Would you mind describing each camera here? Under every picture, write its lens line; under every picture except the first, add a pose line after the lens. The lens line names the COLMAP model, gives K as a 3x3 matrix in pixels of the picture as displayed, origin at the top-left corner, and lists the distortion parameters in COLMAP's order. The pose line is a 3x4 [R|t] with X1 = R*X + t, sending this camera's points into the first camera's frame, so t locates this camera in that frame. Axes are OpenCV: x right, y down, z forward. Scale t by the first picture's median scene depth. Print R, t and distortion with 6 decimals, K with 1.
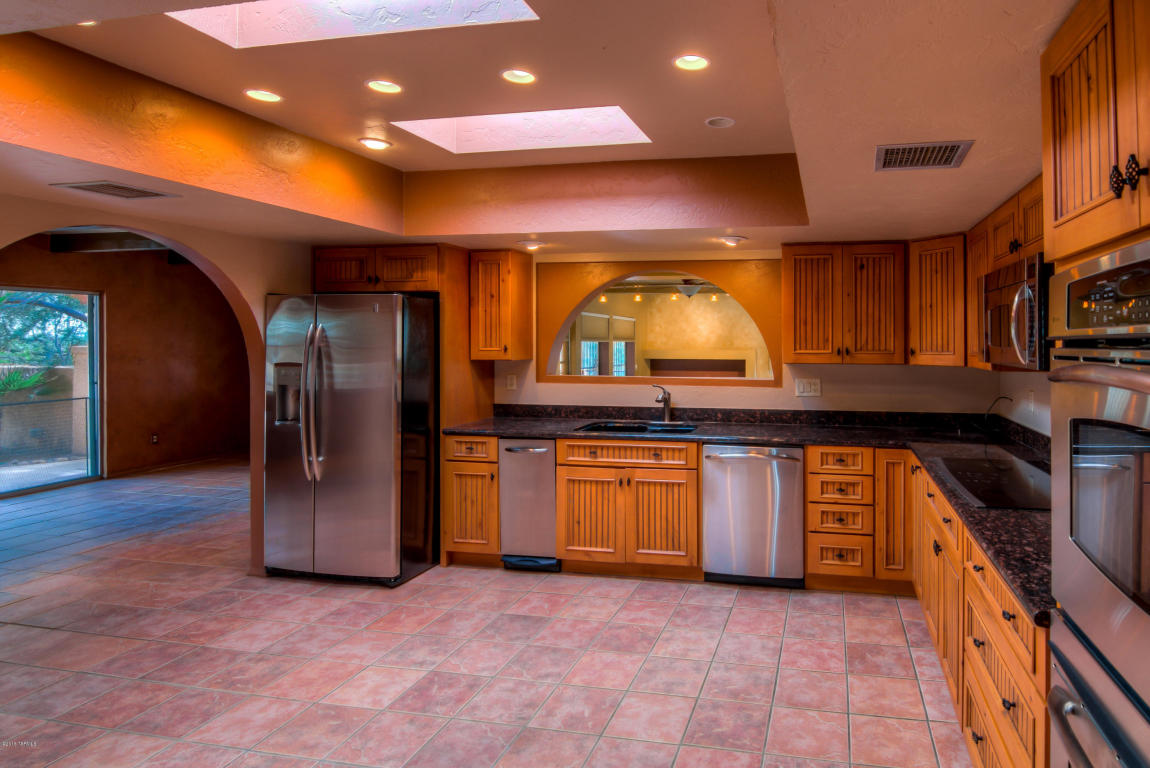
lens RADIAL K [[621.1, 0, 728.4], [0, 621.1, 335.8], [0, 0, 1]] dist [0.001121, -0.000375]
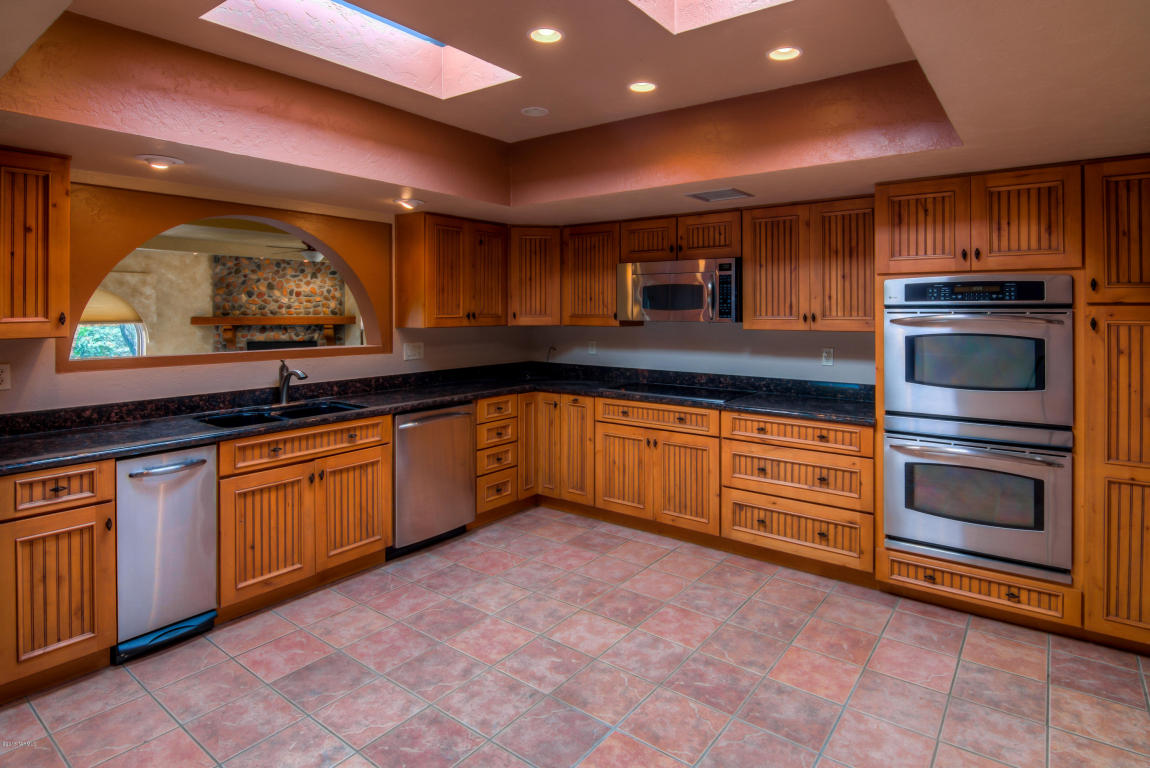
lens RADIAL K [[615.8, 0, 571.8], [0, 615.8, 304.1], [0, 0, 1]] dist [-0.007252, -0.001699]
pose [[0.472110, 0.002579, 0.881536, -0.738274], [-0.007601, 0.999970, 0.001146, 0.002071], [-0.881507, -0.007242, 0.472115, 0.319110]]
